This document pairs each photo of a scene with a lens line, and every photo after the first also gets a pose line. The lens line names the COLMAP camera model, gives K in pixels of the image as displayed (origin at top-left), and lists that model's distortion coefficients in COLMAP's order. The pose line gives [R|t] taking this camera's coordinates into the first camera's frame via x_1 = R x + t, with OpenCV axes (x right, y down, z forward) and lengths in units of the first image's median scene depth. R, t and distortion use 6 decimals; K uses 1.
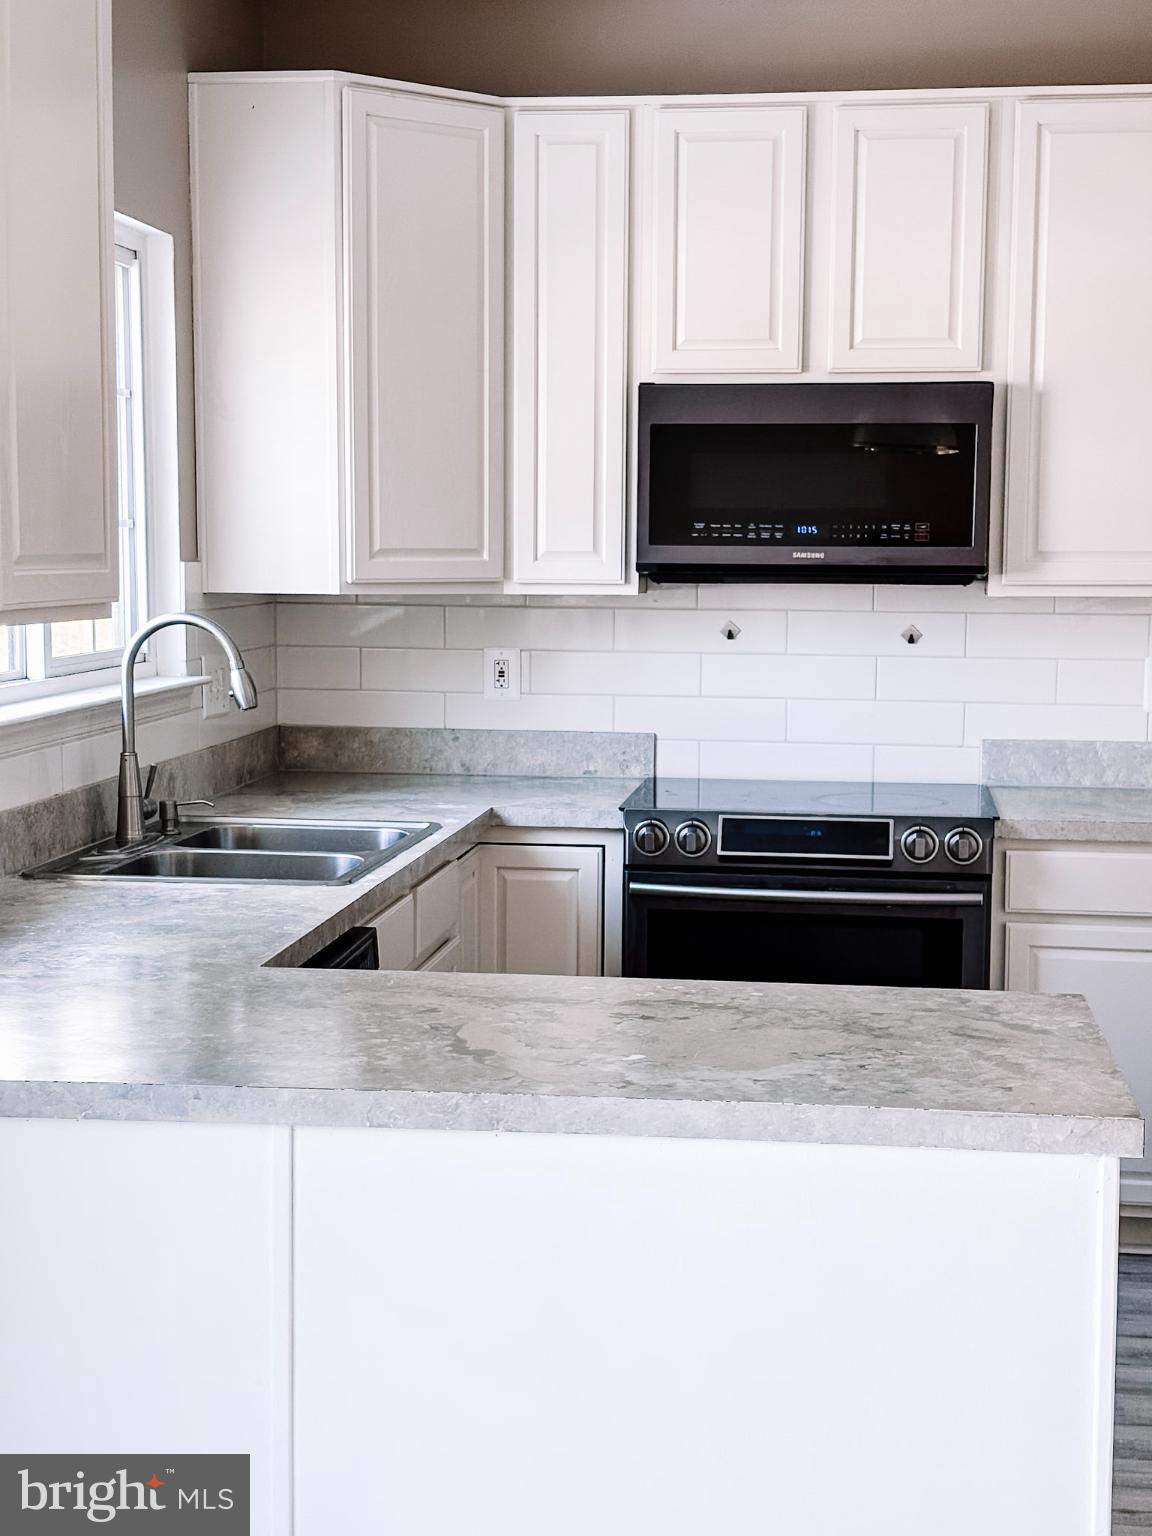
lens RADIAL K [[2340.7, 0, 582.4], [0, 2340.7, 769.8], [0, 0, 1]] dist [0.119532, 0.000000]
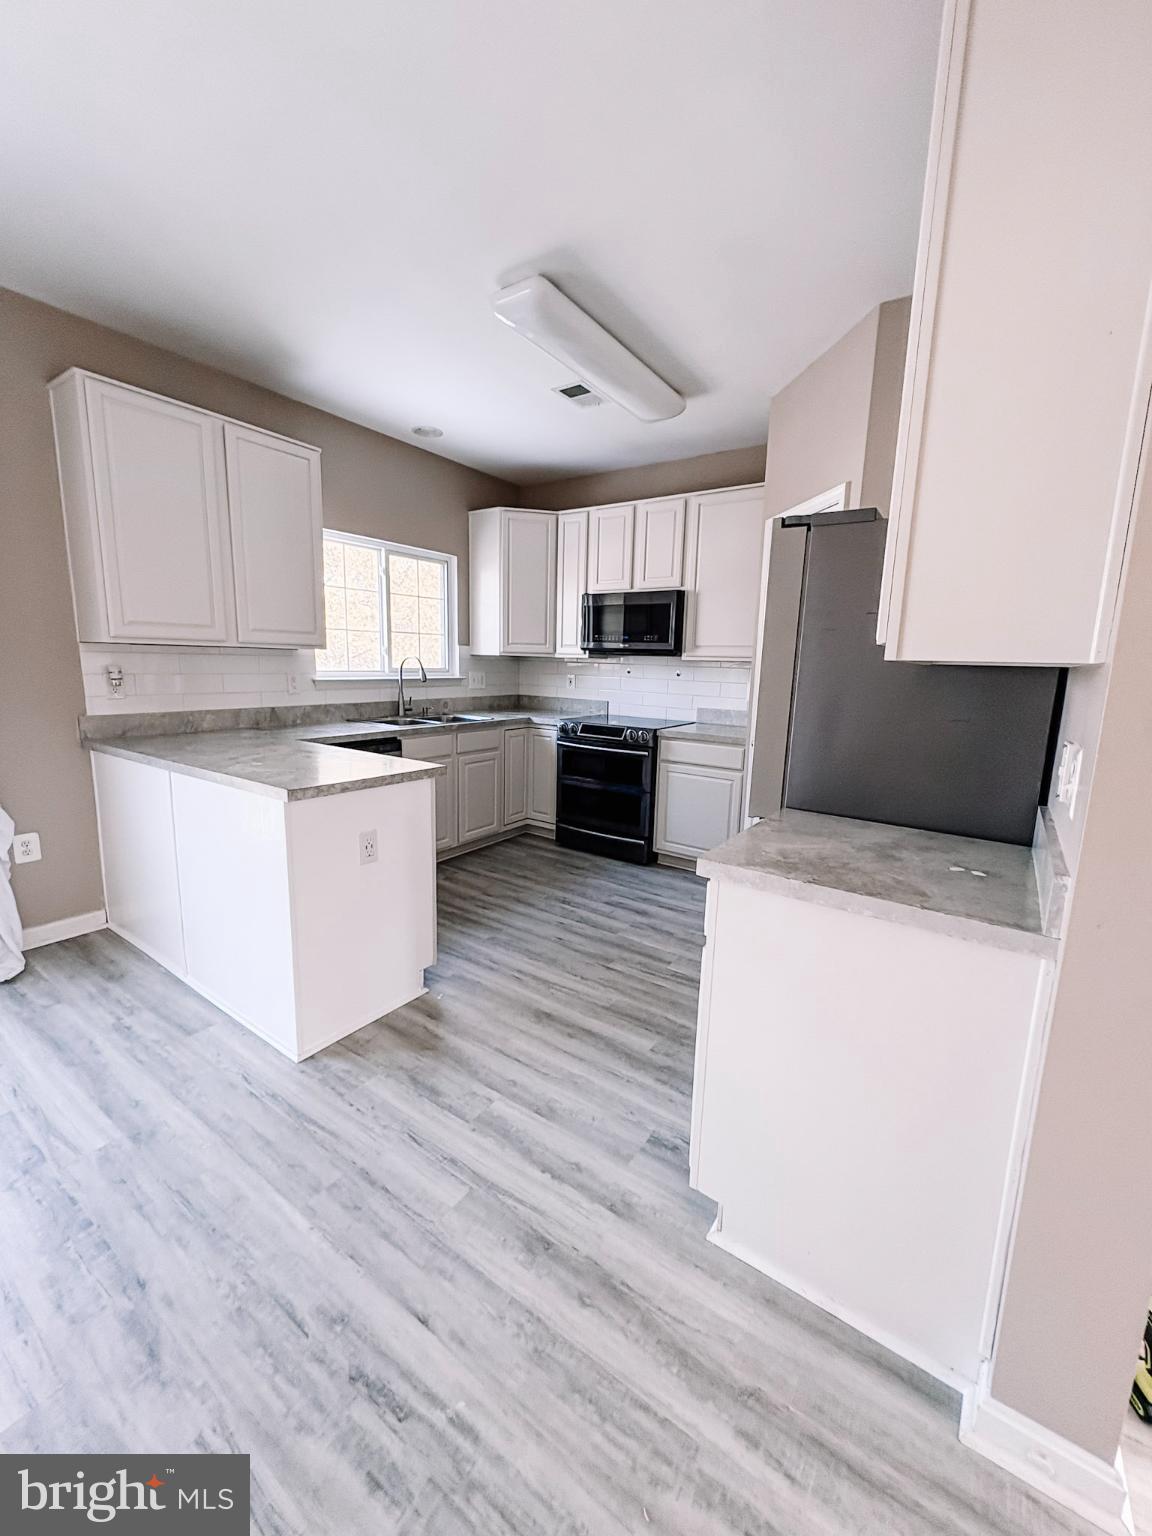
lens RADIAL K [[608.6, 0, 575.2], [0, 608.6, 763.6], [0, 0, 1]] dist [-0.000525, 0.000216]
pose [[0.891079, 0.094265, -0.443951, 0.427427], [-0.067368, 0.994828, 0.076016, 0.011382], [0.448820, -0.037829, 0.892821, 0.213403]]
